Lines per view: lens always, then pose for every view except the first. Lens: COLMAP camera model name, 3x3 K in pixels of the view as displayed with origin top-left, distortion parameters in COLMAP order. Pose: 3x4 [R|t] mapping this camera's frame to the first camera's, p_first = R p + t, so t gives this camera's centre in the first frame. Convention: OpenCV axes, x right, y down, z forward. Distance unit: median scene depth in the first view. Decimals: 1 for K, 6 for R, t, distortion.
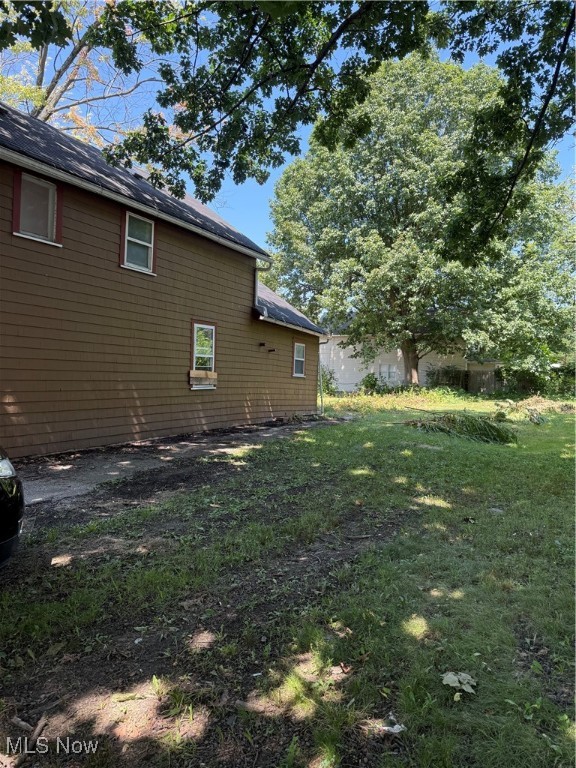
lens RADIAL K [[532.1, 0, 288.0], [0, 532.1, 384.0], [0, 0, 1]] dist [0.066778, -0.087000]
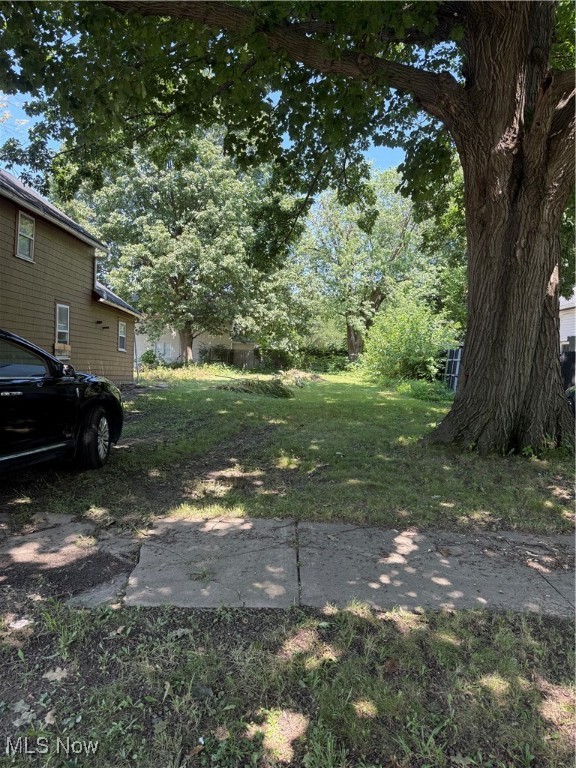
lens RADIAL K [[532.1, 0, 288.0], [0, 532.1, 384.0], [0, 0, 1]] dist [0.066778, -0.087000]
pose [[0.892824, -0.011053, 0.450271, -0.109841], [-0.007183, 0.999222, 0.038772, 0.006376], [-0.450349, -0.037851, 0.892050, -0.129297]]
